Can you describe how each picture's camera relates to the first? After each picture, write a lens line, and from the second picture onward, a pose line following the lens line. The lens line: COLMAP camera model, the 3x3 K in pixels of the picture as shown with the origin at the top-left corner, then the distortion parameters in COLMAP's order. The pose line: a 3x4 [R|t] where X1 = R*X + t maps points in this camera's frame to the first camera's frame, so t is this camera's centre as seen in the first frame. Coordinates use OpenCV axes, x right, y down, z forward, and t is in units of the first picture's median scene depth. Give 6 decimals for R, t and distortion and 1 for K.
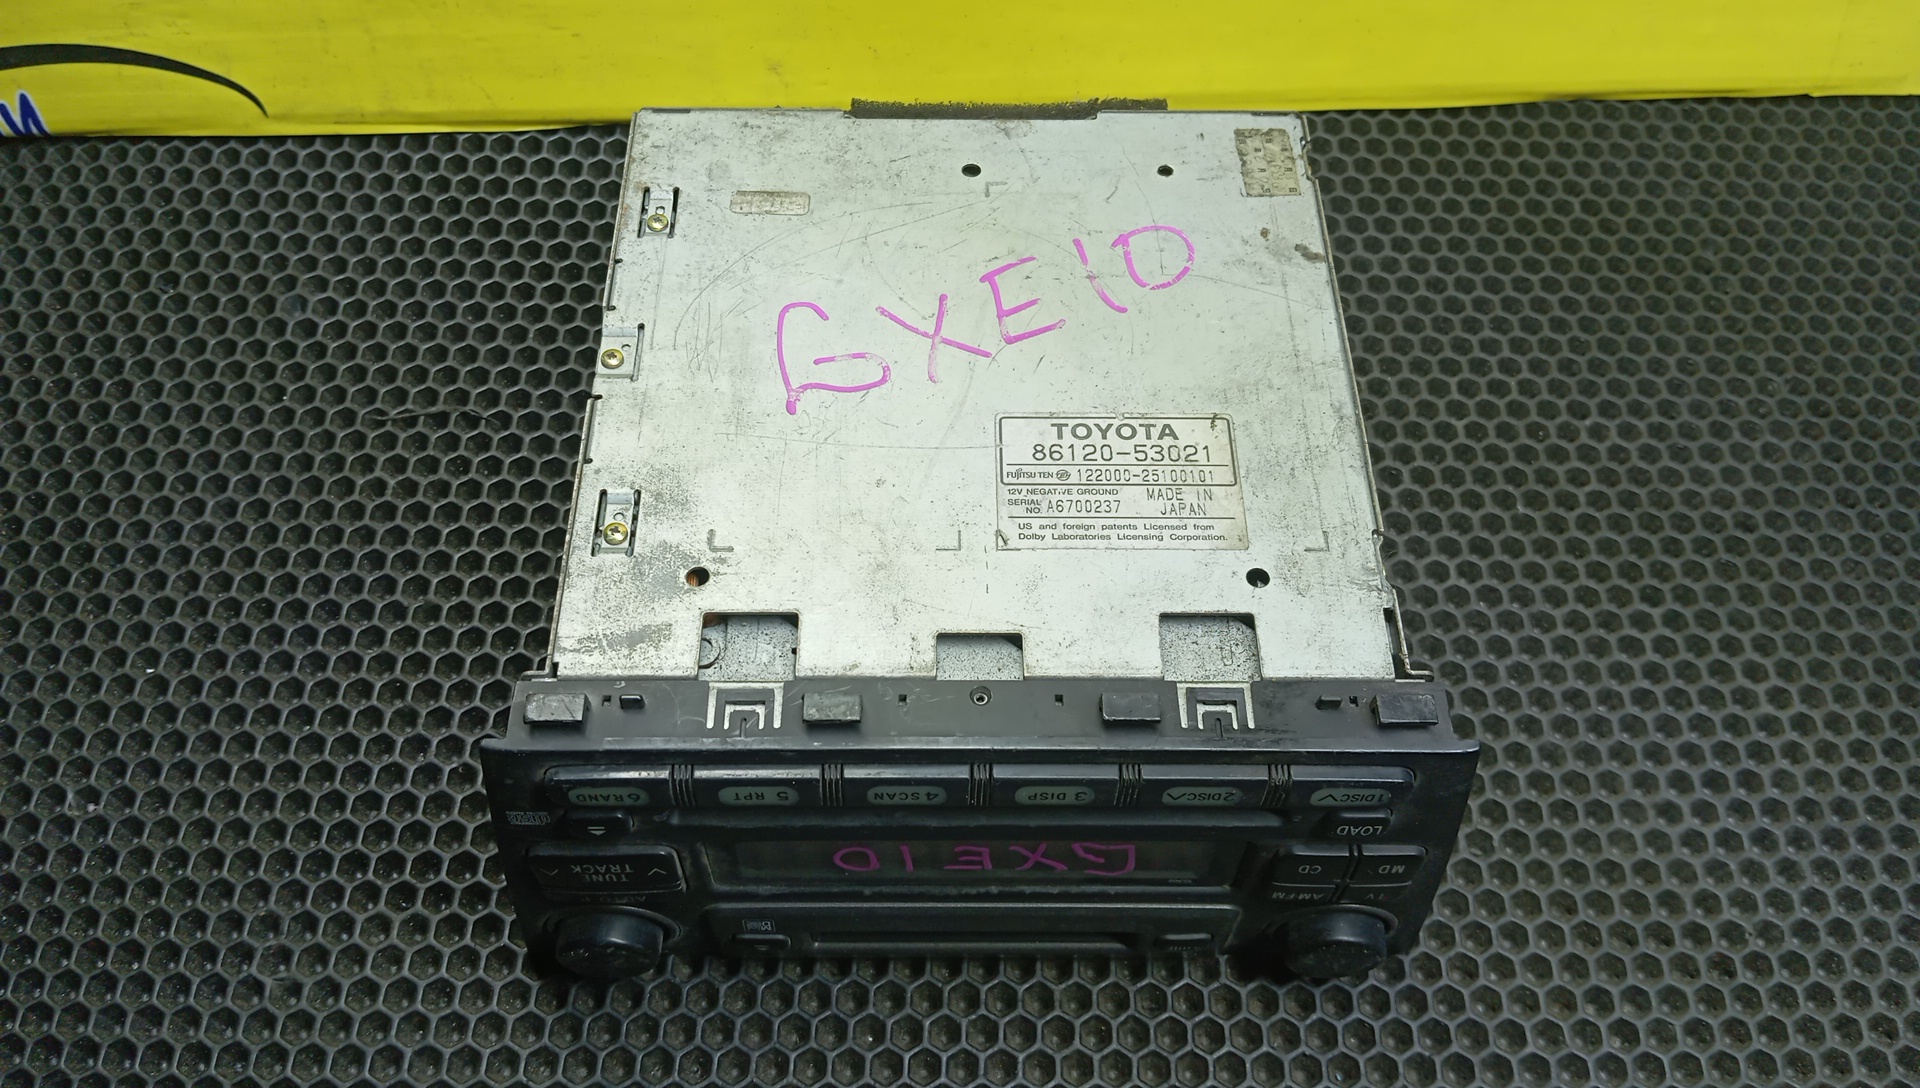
lens RADIAL K [[1579.9, 0, 948.3], [0, 1579.9, 540.0], [0, 0, 1]] dist [0.061731, -0.169543]
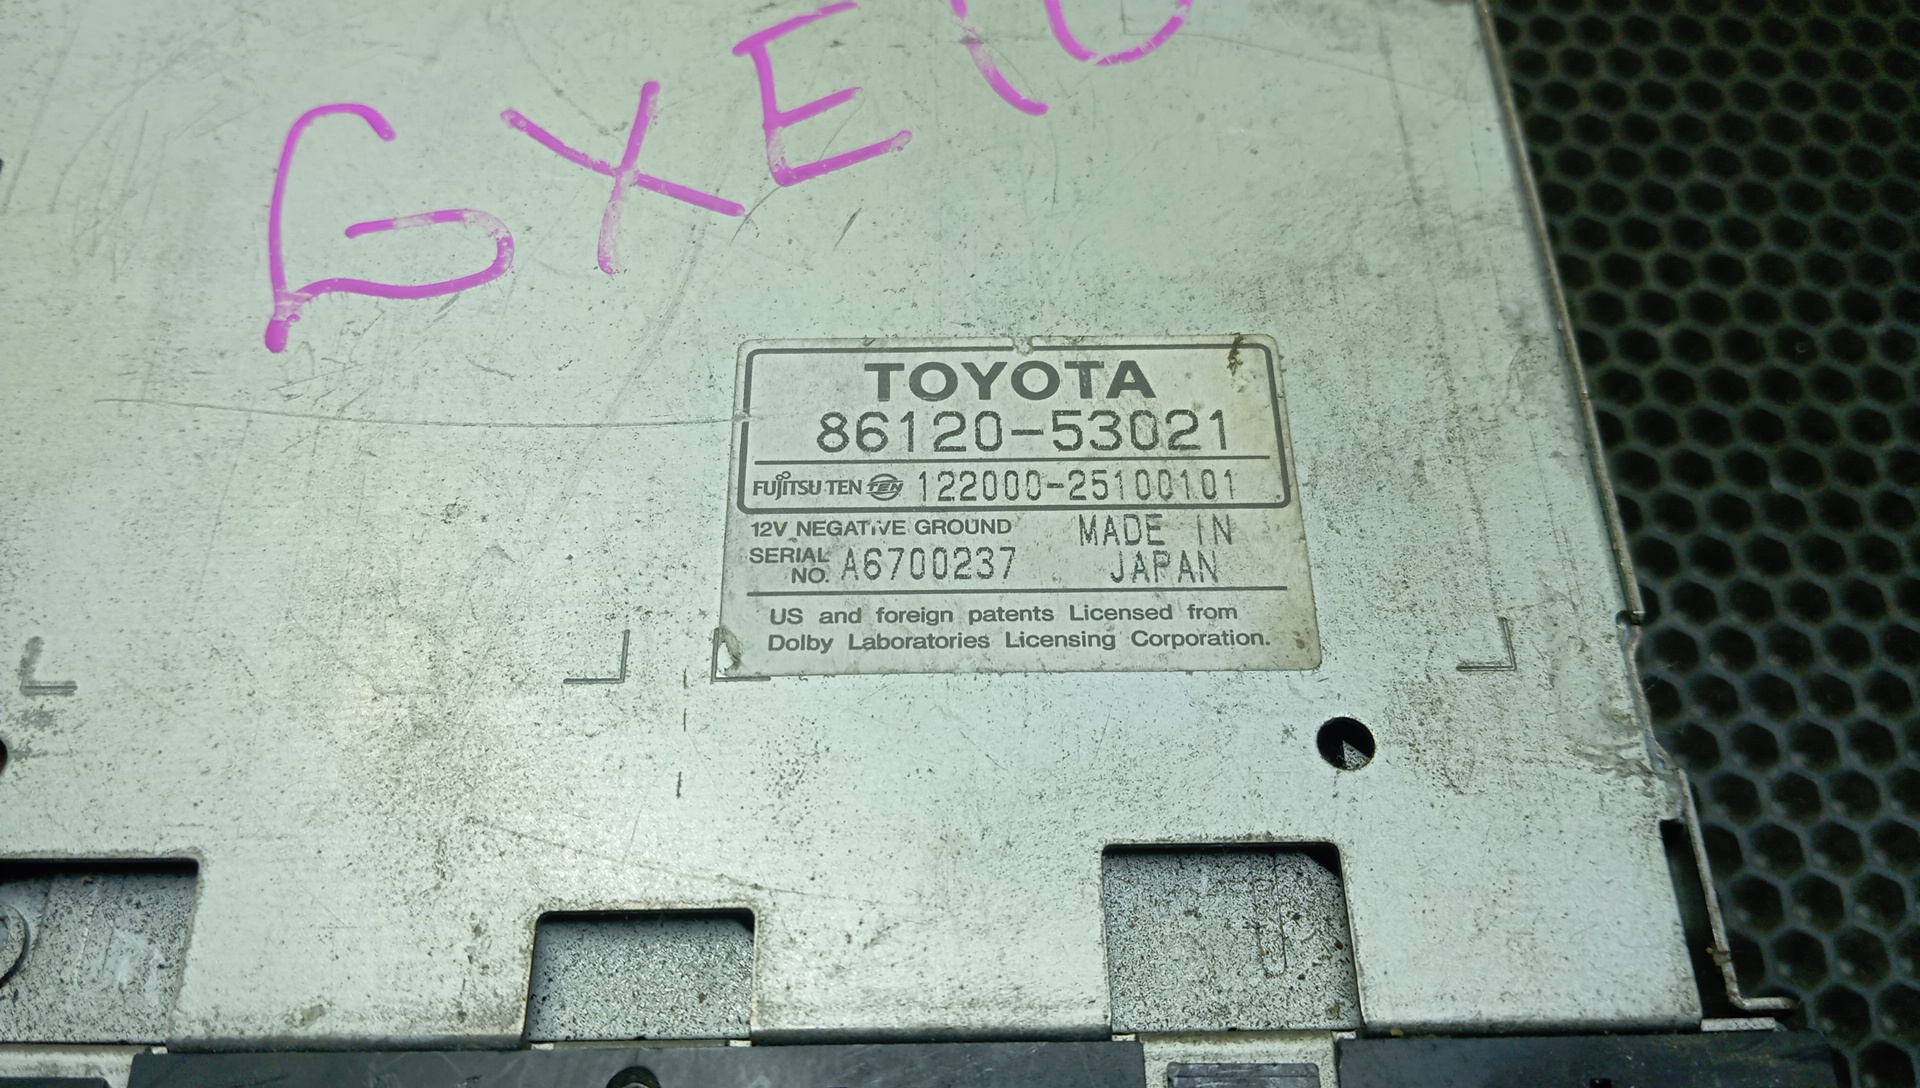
lens RADIAL K [[1627.0, 0, 960.0], [0, 1627.0, 544.0], [0, 0, 1]] dist [0.067595, -0.219654]
pose [[0.999872, -0.015840, -0.002213, 0.086640], [0.015948, 0.997881, 0.063073, -0.049084], [0.001210, -0.063101, 0.998006, 0.516310]]
